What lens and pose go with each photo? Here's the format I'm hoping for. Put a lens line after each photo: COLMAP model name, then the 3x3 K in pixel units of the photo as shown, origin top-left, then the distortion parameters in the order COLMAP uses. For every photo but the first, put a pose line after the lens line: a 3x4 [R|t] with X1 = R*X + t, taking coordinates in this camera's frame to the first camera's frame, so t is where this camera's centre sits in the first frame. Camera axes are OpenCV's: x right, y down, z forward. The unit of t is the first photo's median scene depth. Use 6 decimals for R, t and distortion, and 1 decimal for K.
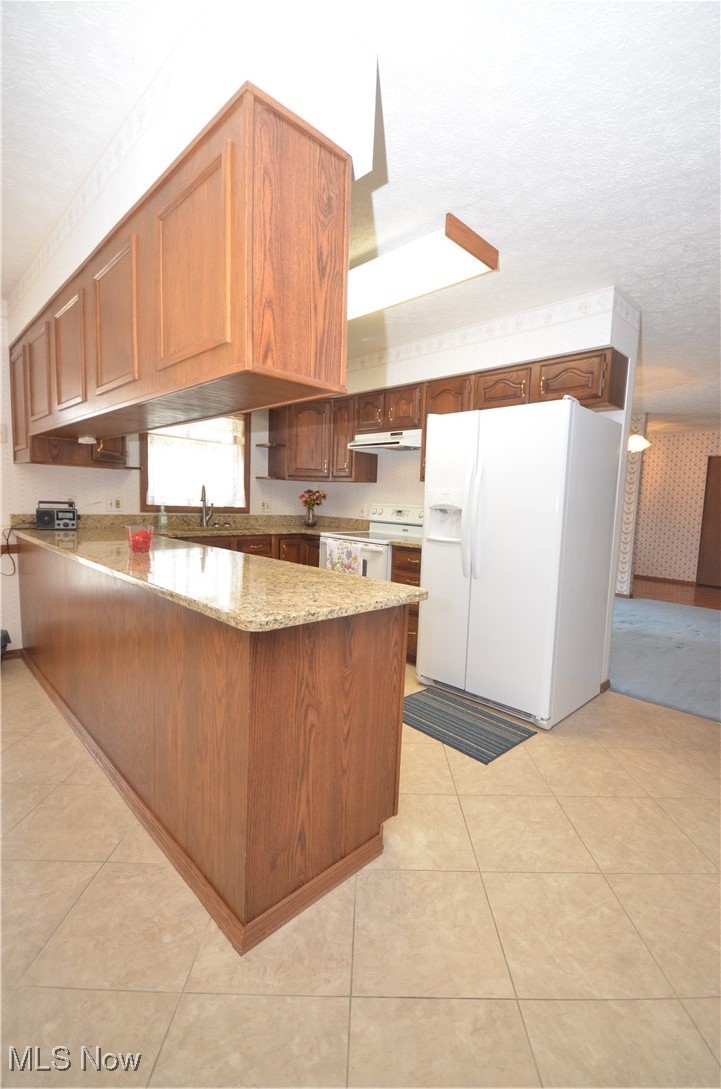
lens RADIAL K [[479.6, 0, 363.8], [0, 479.6, 536.3], [0, 0, 1]] dist [-0.002100, -0.000122]
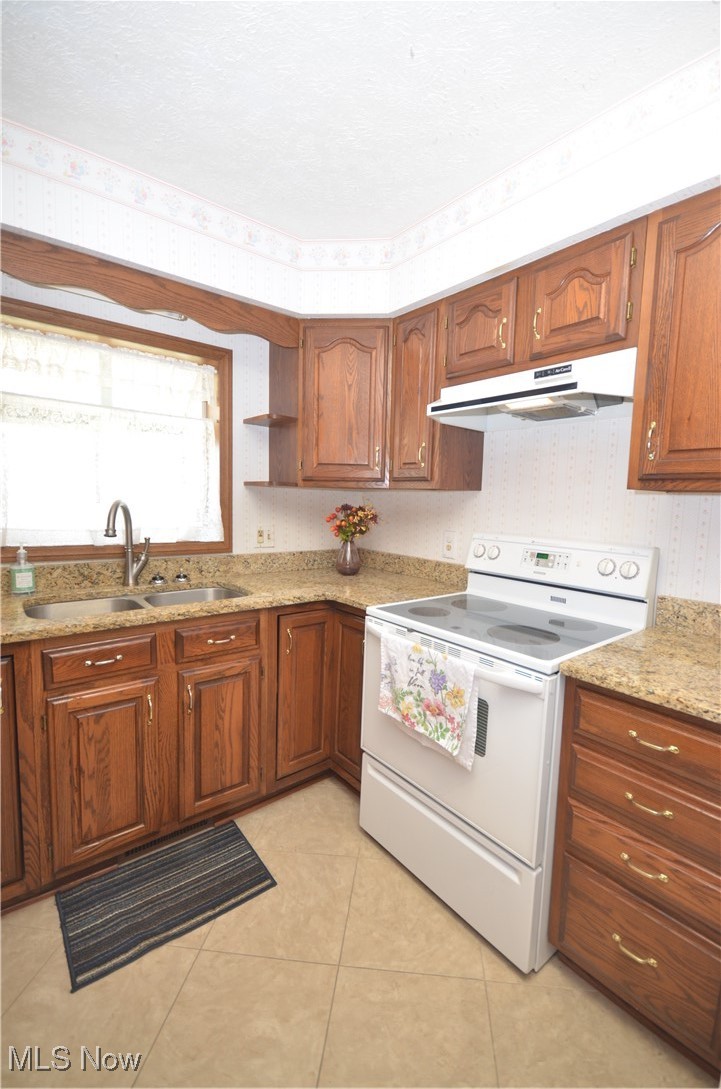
lens RADIAL K [[479.6, 0, 366.4], [0, 479.6, 550.8], [0, 0, 1]] dist [-0.002100, -0.000122]
pose [[0.995261, 0.001082, -0.097229, -0.042995], [0.001465, 0.999658, 0.026114, -0.064648], [0.097224, -0.026133, 0.994919, 0.511896]]
